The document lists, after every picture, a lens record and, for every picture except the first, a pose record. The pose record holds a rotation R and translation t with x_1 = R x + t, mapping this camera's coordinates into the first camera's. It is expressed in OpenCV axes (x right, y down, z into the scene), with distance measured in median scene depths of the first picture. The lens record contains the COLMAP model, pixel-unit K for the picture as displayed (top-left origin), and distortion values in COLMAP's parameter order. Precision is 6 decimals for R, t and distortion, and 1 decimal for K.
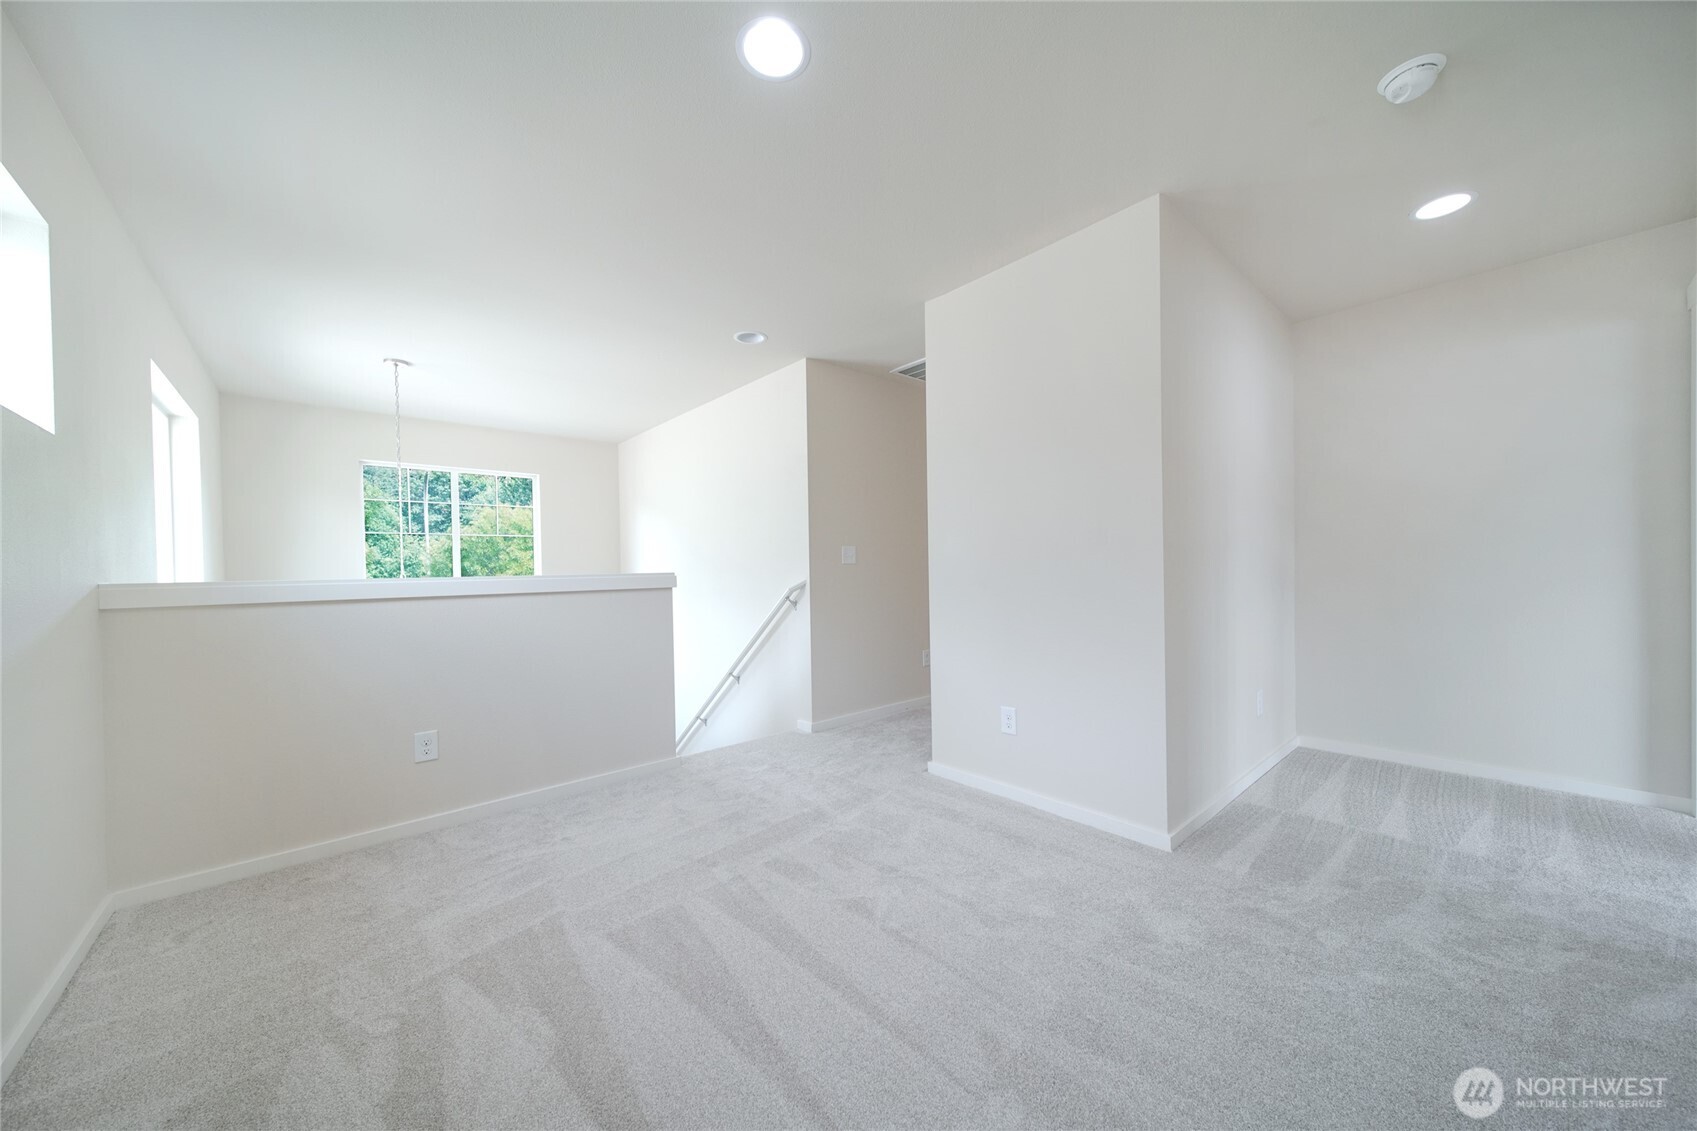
lens RADIAL K [[592.6, 0, 851.7], [0, 592.6, 568.9], [0, 0, 1]] dist [0.006828, -0.001947]
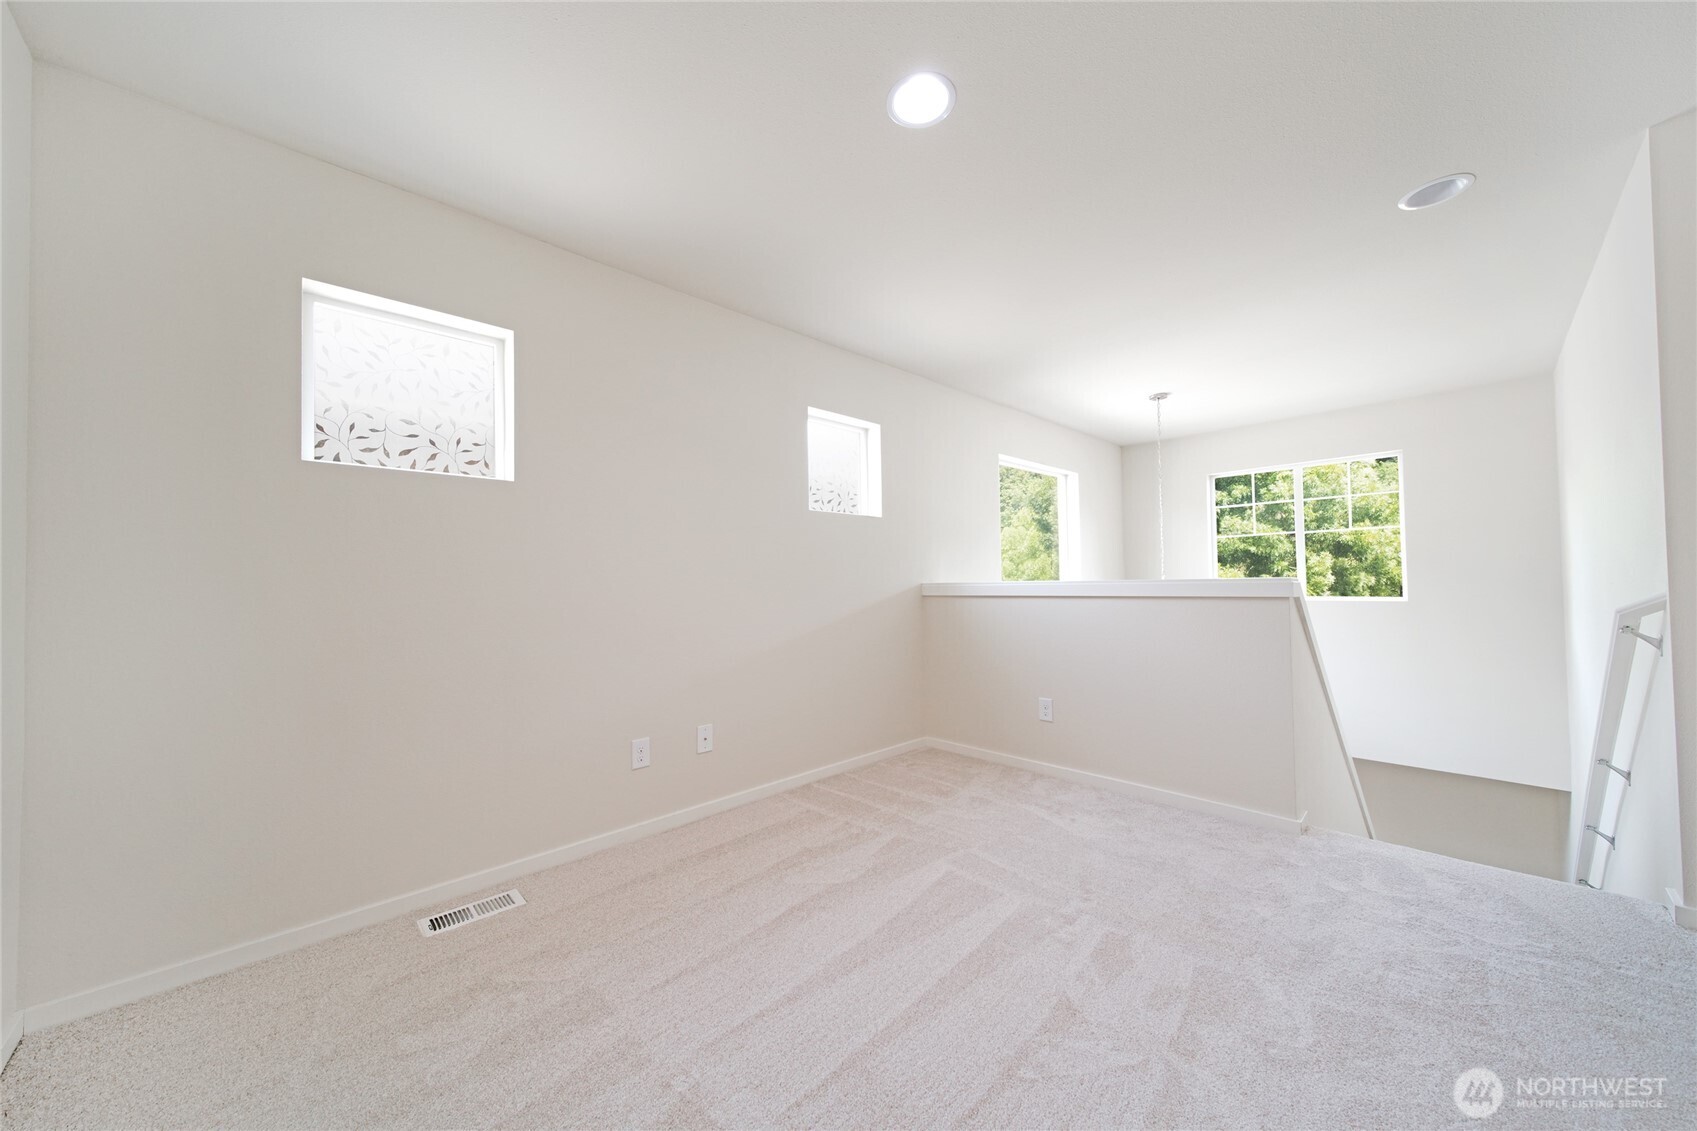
lens RADIAL K [[592.6, 0, 852.2], [0, 592.6, 573.3], [0, 0, 1]] dist [0.006828, -0.001947]
pose [[0.039559, 0.002150, -0.999215, 0.590474], [0.013726, 0.999902, 0.002695, -0.013439], [0.999123, -0.013822, 0.039525, 0.536629]]
